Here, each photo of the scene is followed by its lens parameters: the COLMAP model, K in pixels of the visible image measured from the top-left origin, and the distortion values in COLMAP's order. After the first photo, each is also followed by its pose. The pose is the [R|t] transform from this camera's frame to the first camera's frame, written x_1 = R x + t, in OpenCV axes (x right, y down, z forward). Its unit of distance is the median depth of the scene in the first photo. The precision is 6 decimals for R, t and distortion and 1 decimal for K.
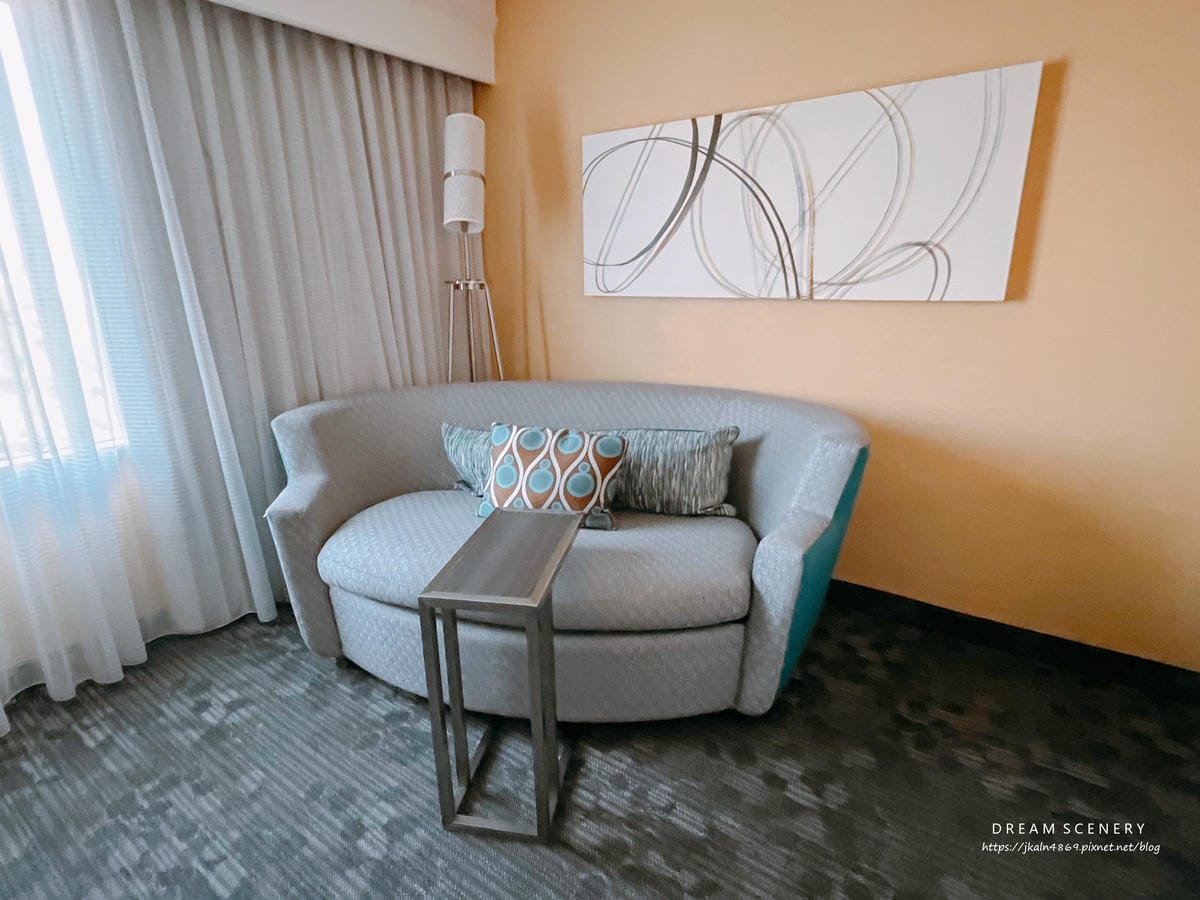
lens RADIAL K [[611.5, 0, 580.1], [0, 611.5, 451.7], [0, 0, 1]] dist [-0.002771, 0.000299]
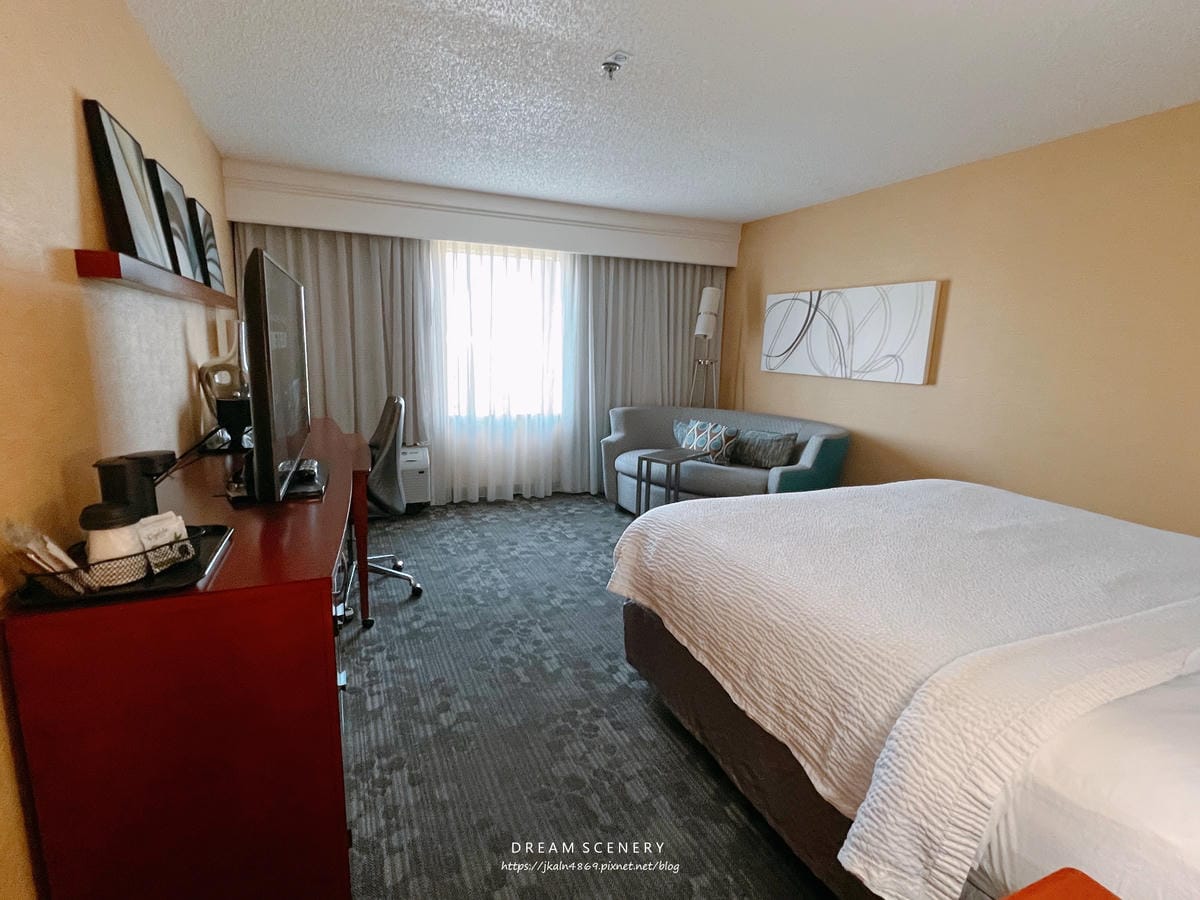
lens RADIAL K [[593.8, 0, 593.5], [0, 593.8, 448.9], [0, 0, 1]] dist [-0.004098, -0.001362]
pose [[0.859955, 0.128583, -0.493907, 0.698149], [-0.181867, 0.981420, -0.061151, 0.280752], [0.476867, 0.142412, 0.867362, -1.188435]]
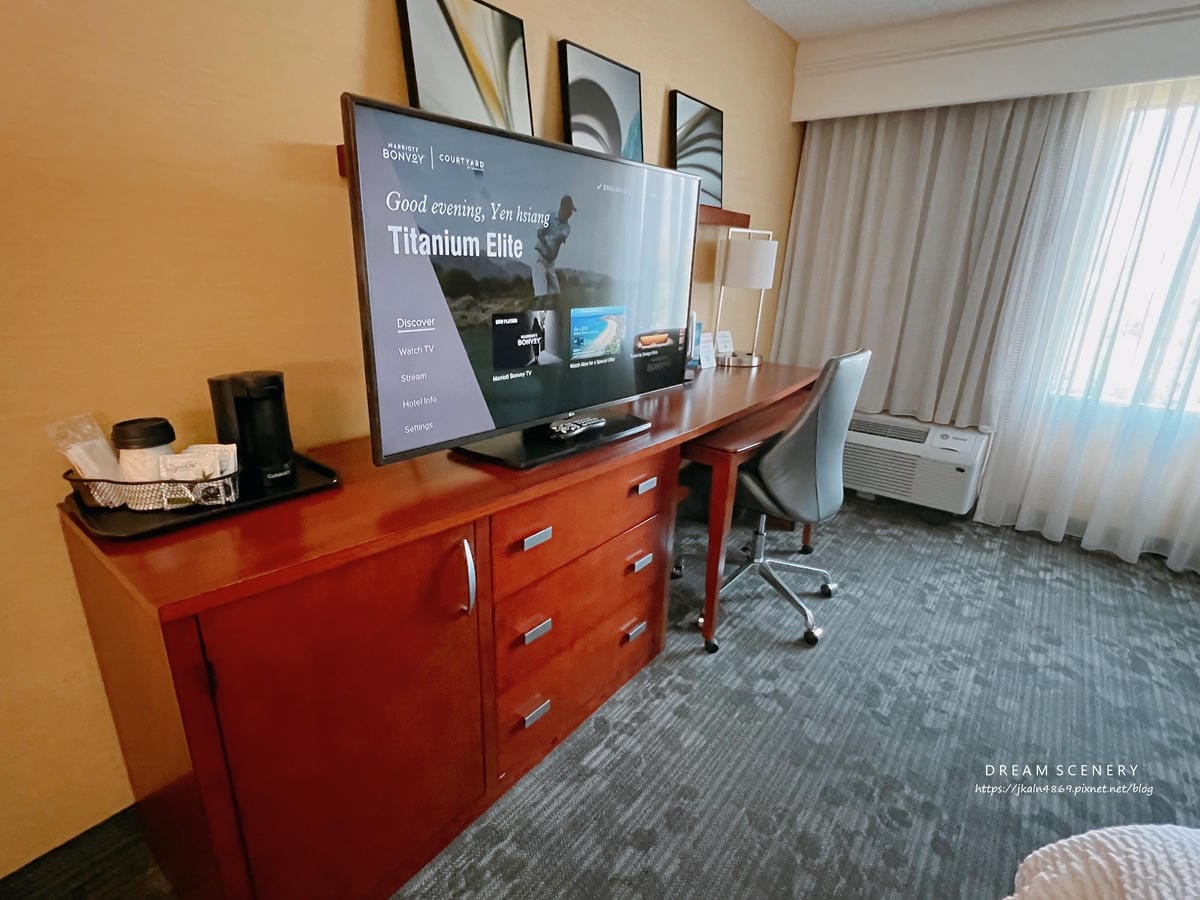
lens RADIAL K [[593.8, 0, 591.5], [0, 593.8, 452.2], [0, 0, 1]] dist [-0.004098, -0.001362]
pose [[-0.049869, 0.320648, -0.945885, 0.489858], [-0.303320, 0.897469, 0.320227, 0.109214], [0.951583, 0.302875, 0.052503, -0.508555]]
